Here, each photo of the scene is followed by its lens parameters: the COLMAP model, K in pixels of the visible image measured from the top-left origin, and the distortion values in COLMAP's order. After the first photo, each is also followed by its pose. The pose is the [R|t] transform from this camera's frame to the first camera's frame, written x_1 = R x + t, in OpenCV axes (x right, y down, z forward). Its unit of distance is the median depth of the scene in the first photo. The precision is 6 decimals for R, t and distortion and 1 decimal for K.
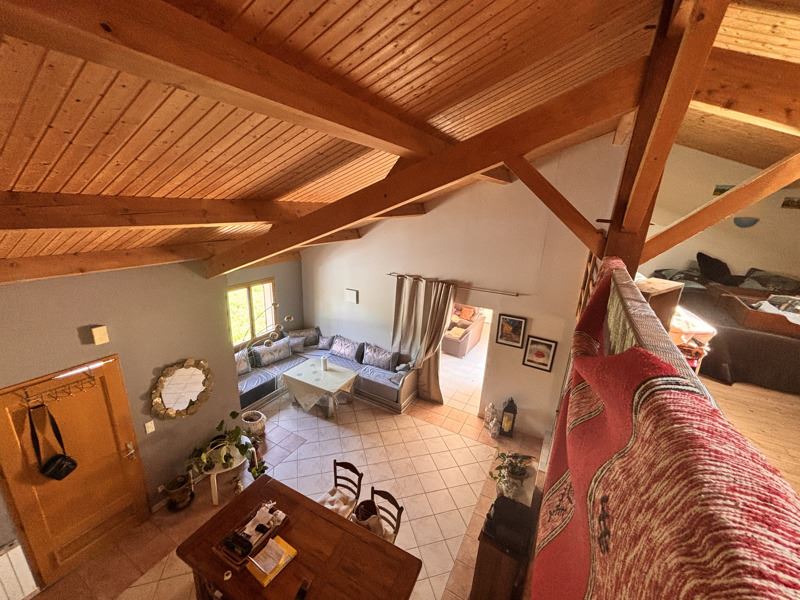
lens RADIAL K [[321.0, 0, 399.5], [0, 321.0, 296.9], [0, 0, 1]] dist [0.001331, -0.000080]
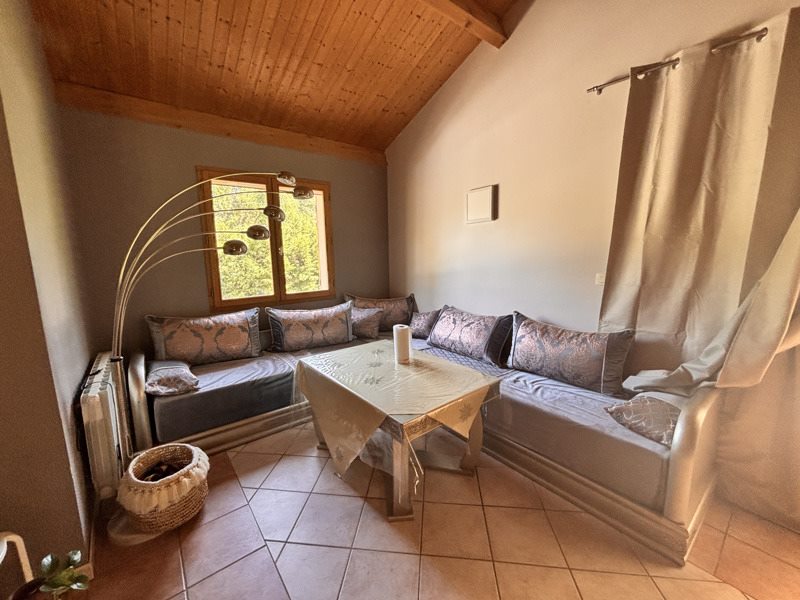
lens RADIAL K [[321.0, 0, 399.5], [0, 321.0, 296.9], [0, 0, 1]] dist [0.001331, -0.000080]
pose [[0.921986, -0.003046, -0.387211, -0.084509], [-0.053078, 0.989536, -0.134169, 0.182931], [0.383568, 0.144255, 0.912177, 0.592052]]
